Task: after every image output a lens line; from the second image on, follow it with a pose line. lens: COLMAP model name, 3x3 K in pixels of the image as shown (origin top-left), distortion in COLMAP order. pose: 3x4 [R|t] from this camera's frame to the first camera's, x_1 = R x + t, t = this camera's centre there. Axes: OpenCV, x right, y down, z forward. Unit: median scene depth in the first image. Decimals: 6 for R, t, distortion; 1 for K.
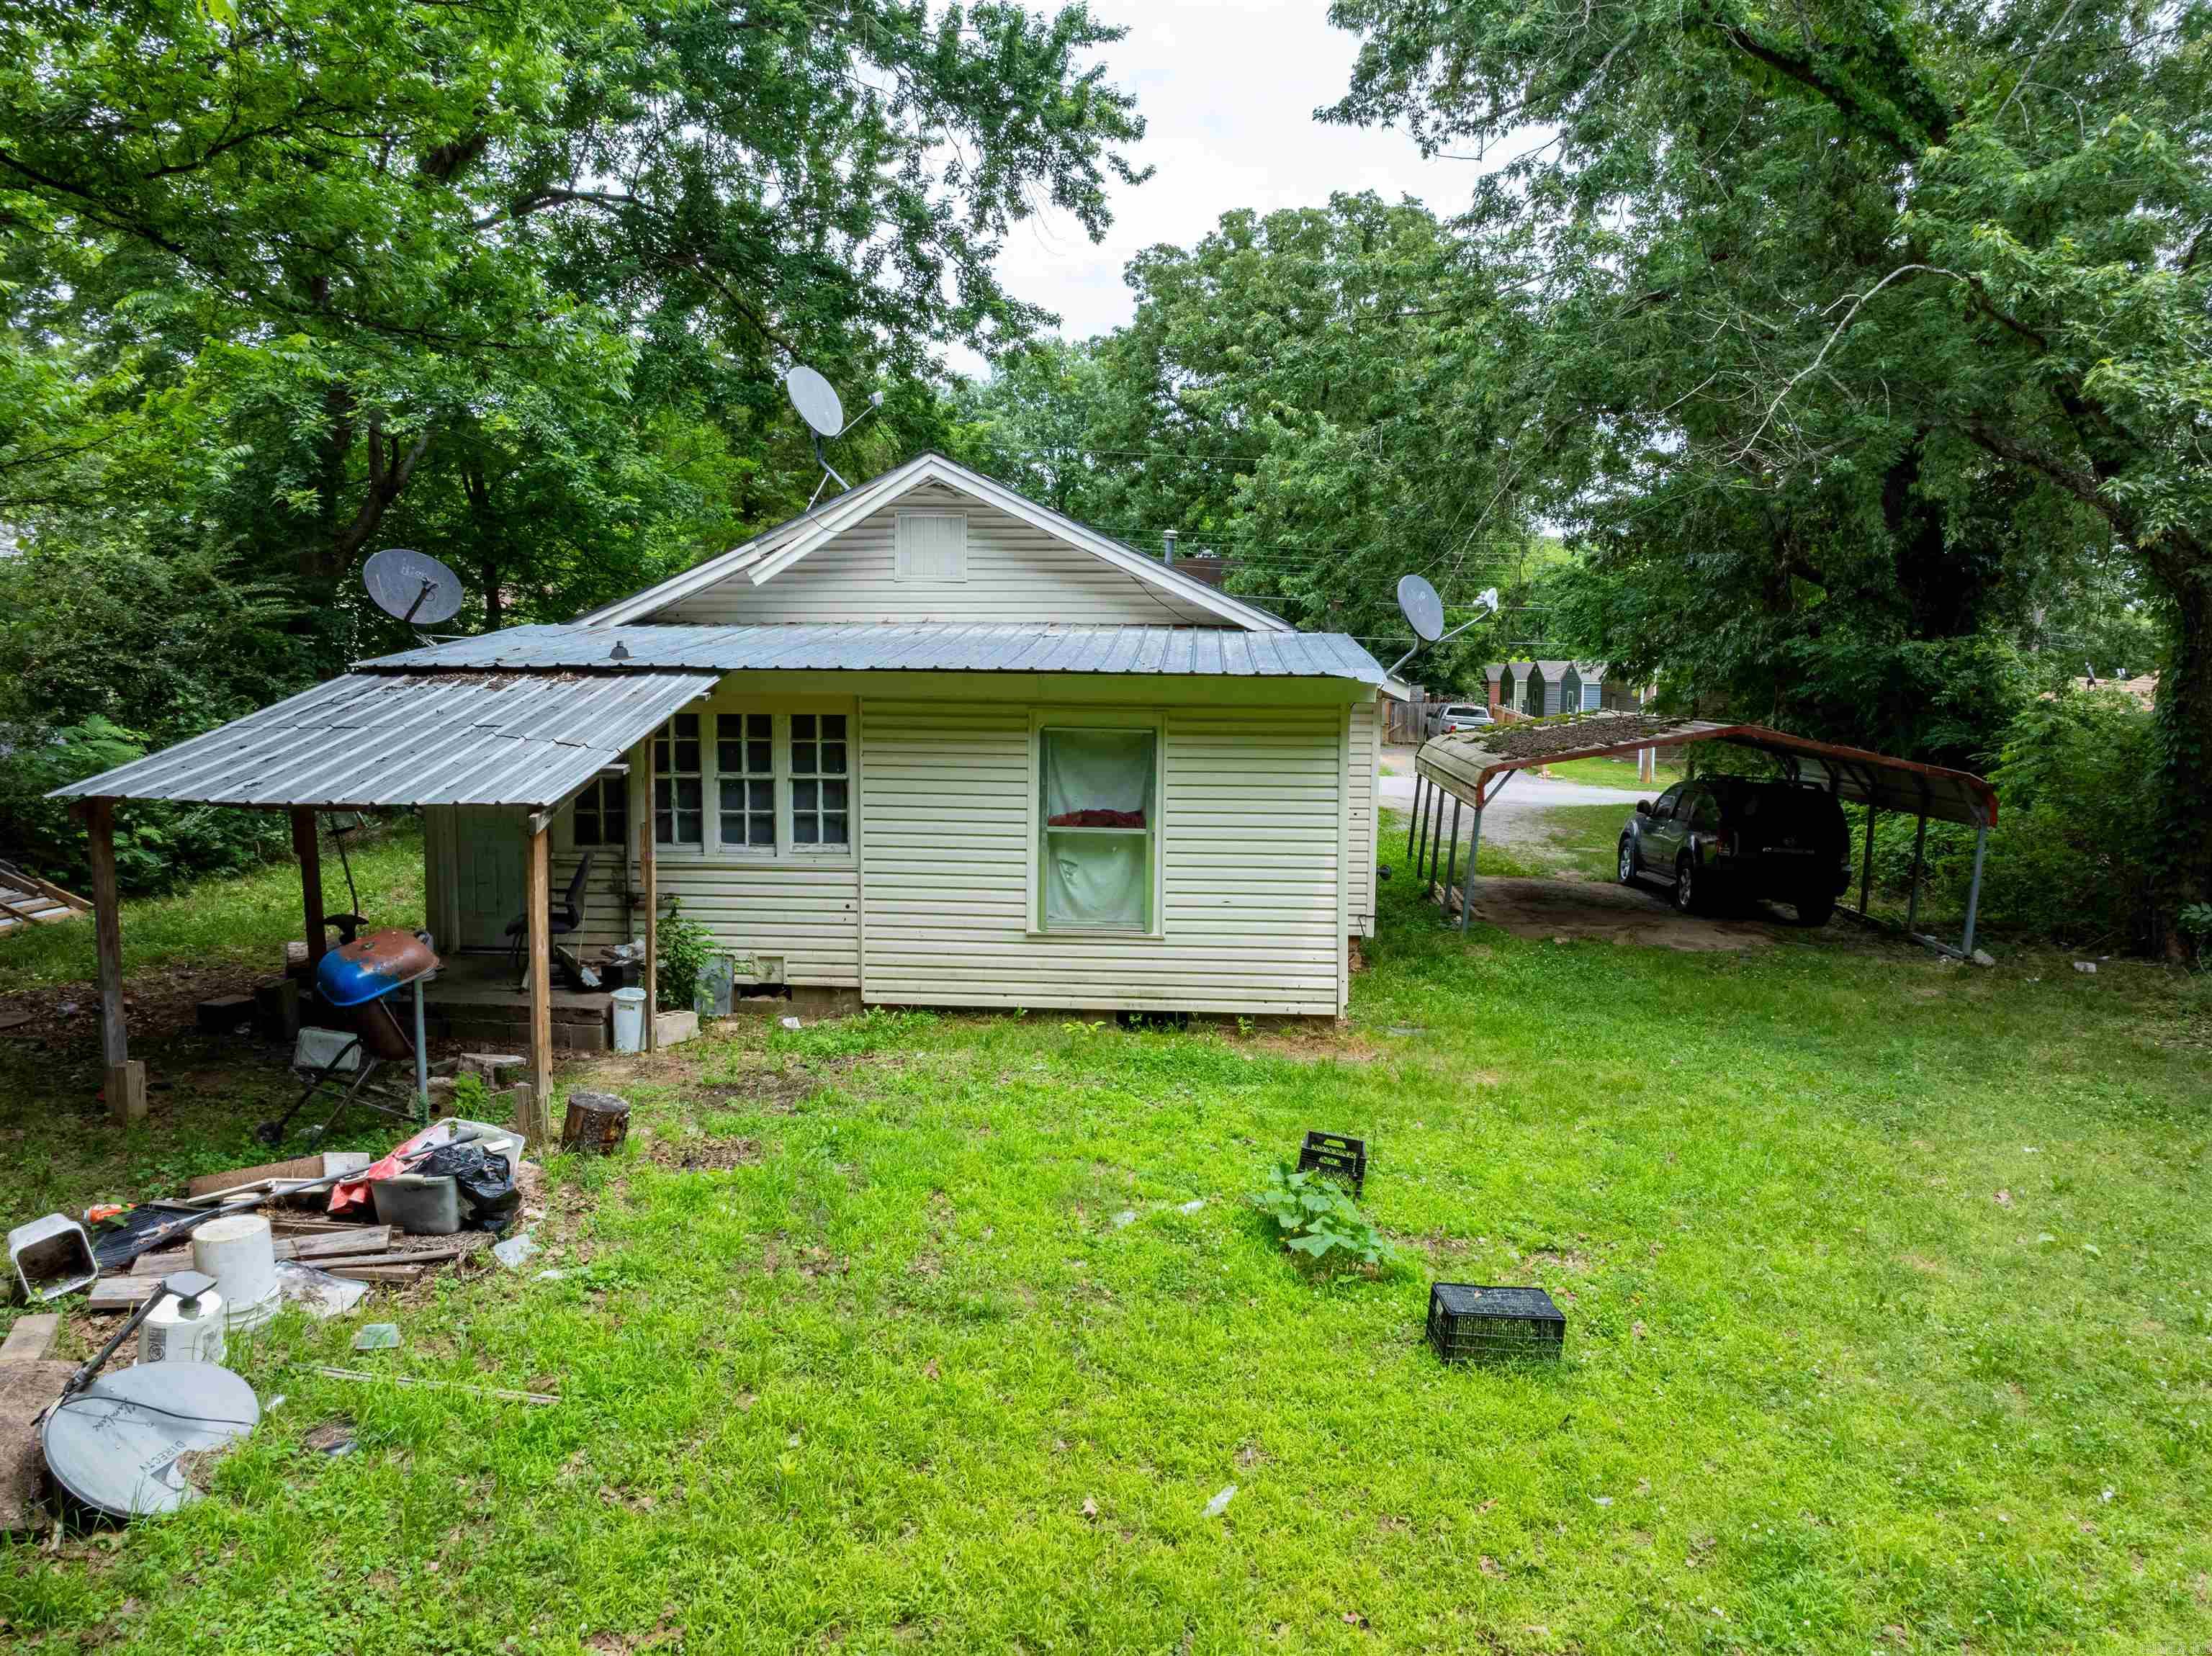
lens RADIAL K [[1550.4, 0, 1106.0], [0, 1550.4, 828.0], [0, 0, 1]] dist [-0.018978, 0.002266]
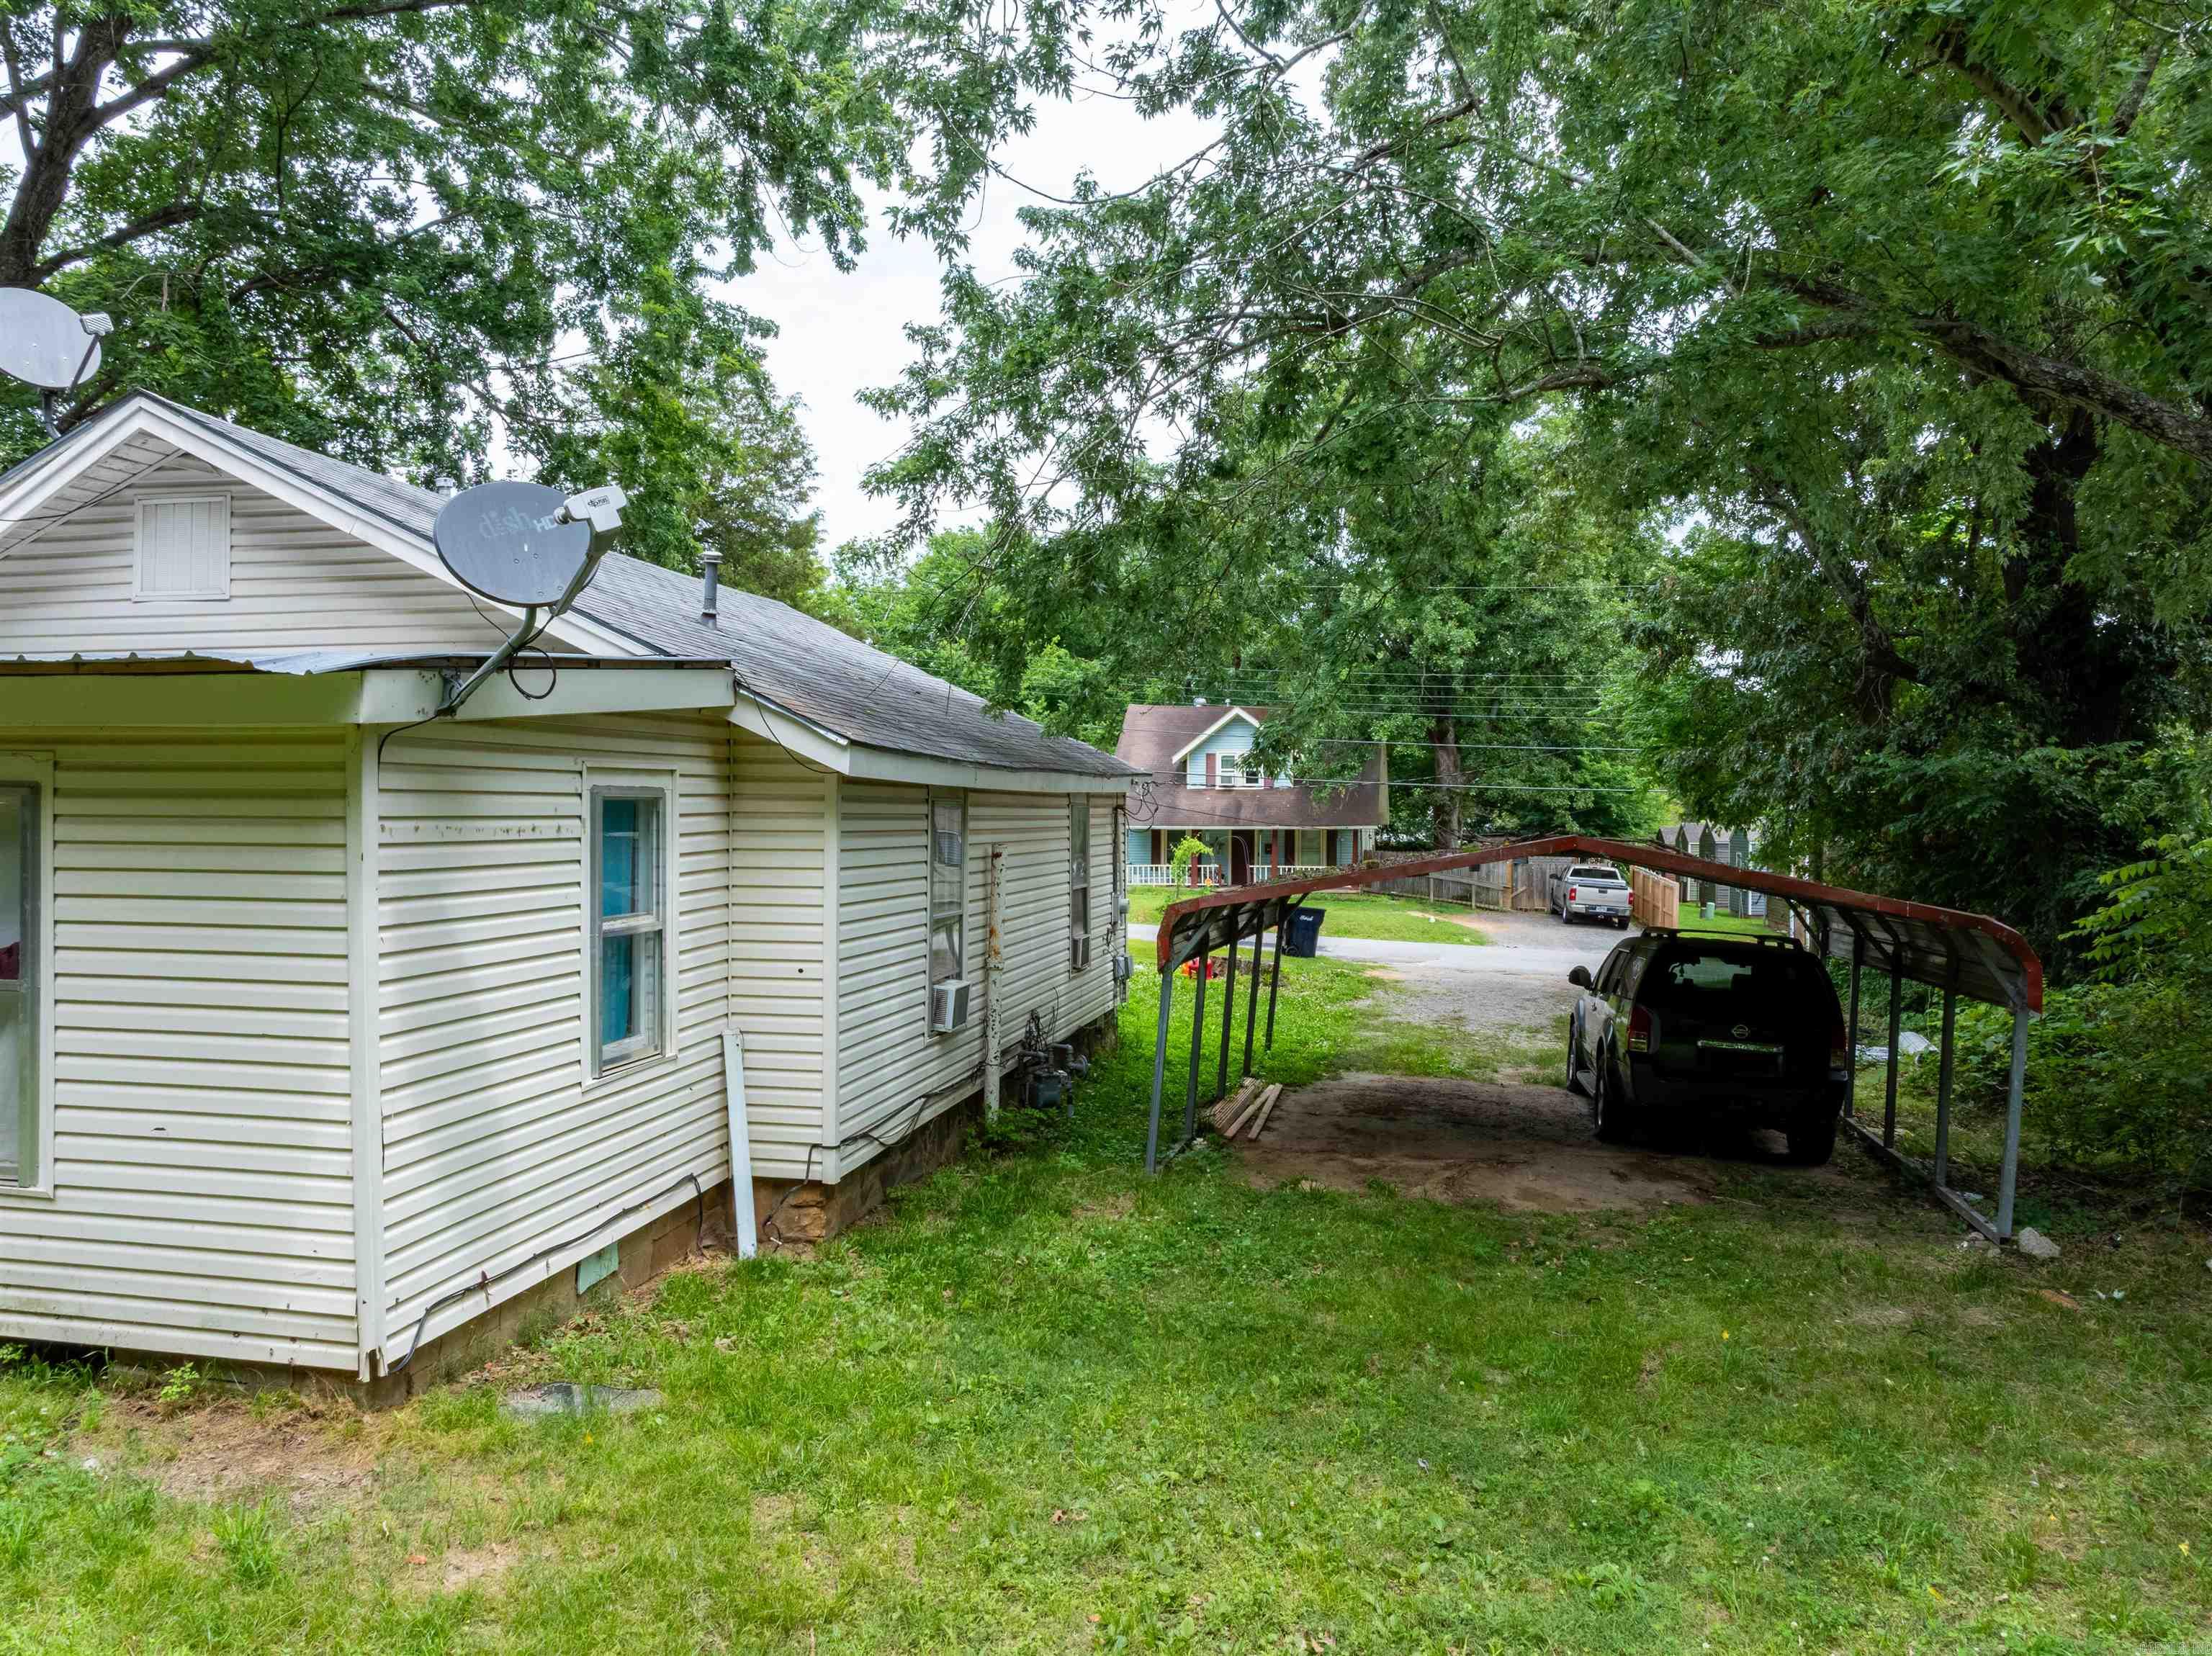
lens RADIAL K [[1524.2, 0, 1106.0], [0, 1524.2, 828.0], [0, 0, 1]] dist [-0.029522, -0.001861]
pose [[0.986086, -0.013121, -0.165715, 0.358150], [-0.007706, 0.992201, -0.124410, 0.006996], [0.166055, 0.123956, 0.978295, 0.432973]]
